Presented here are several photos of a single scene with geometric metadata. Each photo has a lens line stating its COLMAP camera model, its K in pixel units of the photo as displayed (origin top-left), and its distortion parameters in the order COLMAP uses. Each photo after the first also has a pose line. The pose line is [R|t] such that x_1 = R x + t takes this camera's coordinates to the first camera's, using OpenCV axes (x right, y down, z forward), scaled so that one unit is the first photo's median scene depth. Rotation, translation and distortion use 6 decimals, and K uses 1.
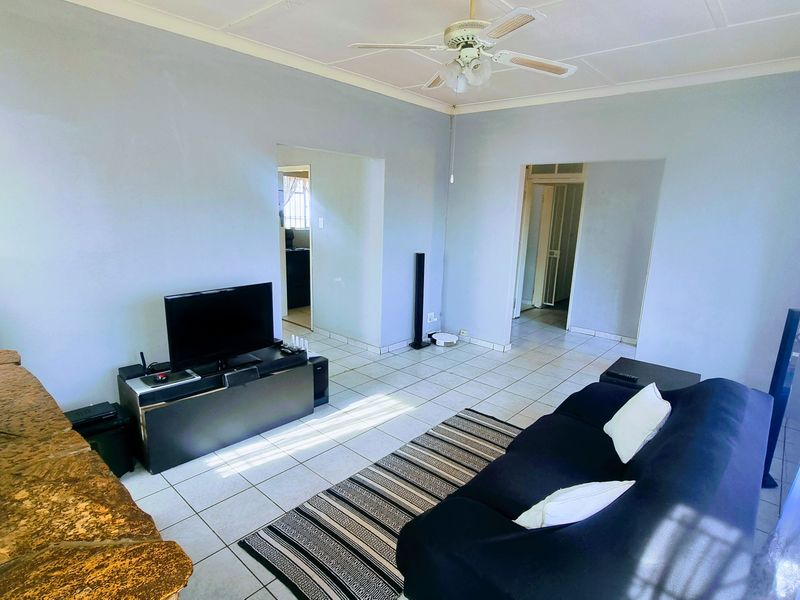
lens RADIAL K [[438.6, 0, 401.1], [0, 438.6, 306.2], [0, 0, 1]] dist [-0.001684, -0.000228]
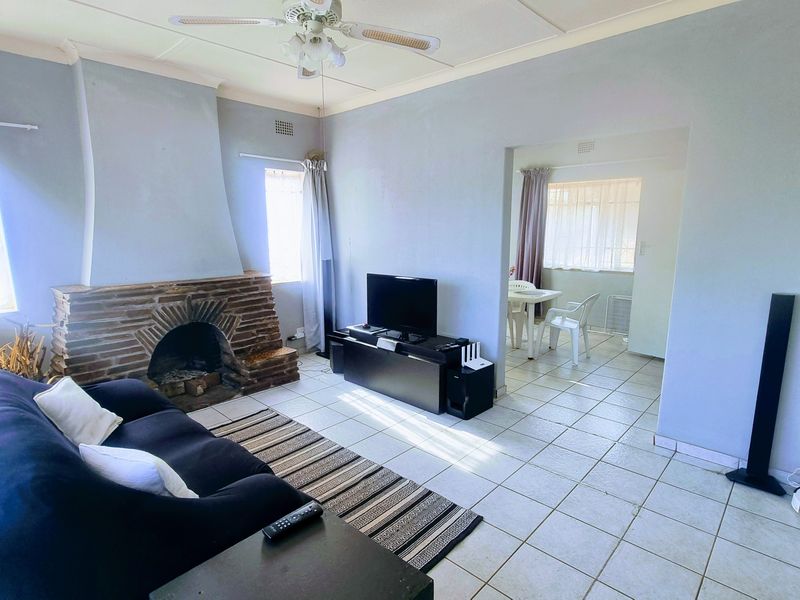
lens RADIAL K [[438.6, 0, 401.1], [0, 438.6, 306.2], [0, 0, 1]] dist [-0.001684, -0.000228]
pose [[-0.020987, 0.153164, -0.987978, 0.779929], [-0.221562, 0.962912, 0.153984, -0.136672], [0.974920, 0.222130, 0.013727, 0.878364]]
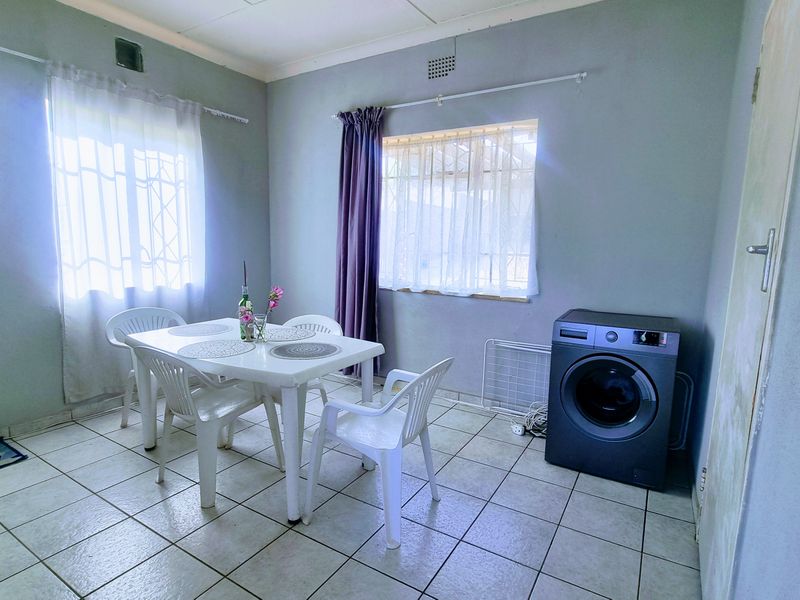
lens RADIAL K [[438.6, 0, 401.1], [0, 438.6, 306.2], [0, 0, 1]] dist [-0.001684, -0.000228]
pose [[0.181130, 0.122031, -0.975859, -0.087710], [-0.233675, 0.969195, 0.077825, -0.194485], [0.955295, 0.213937, 0.204066, 1.314644]]
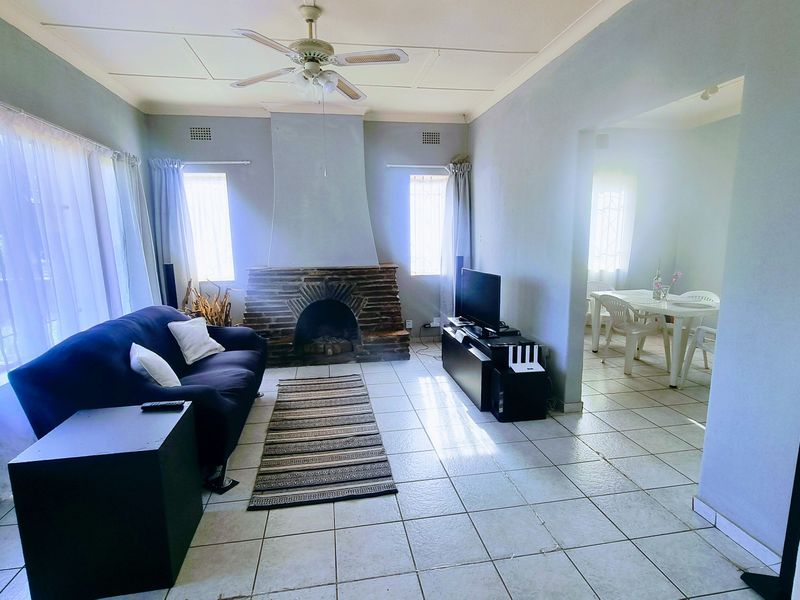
lens RADIAL K [[438.6, 0, 401.1], [0, 438.6, 306.2], [0, 0, 1]] dist [-0.001684, -0.000228]
pose [[-0.617963, 0.110862, -0.778351, 0.680949], [-0.181323, 0.943223, 0.278304, -0.233704], [0.765012, 0.313115, -0.562775, 1.394156]]
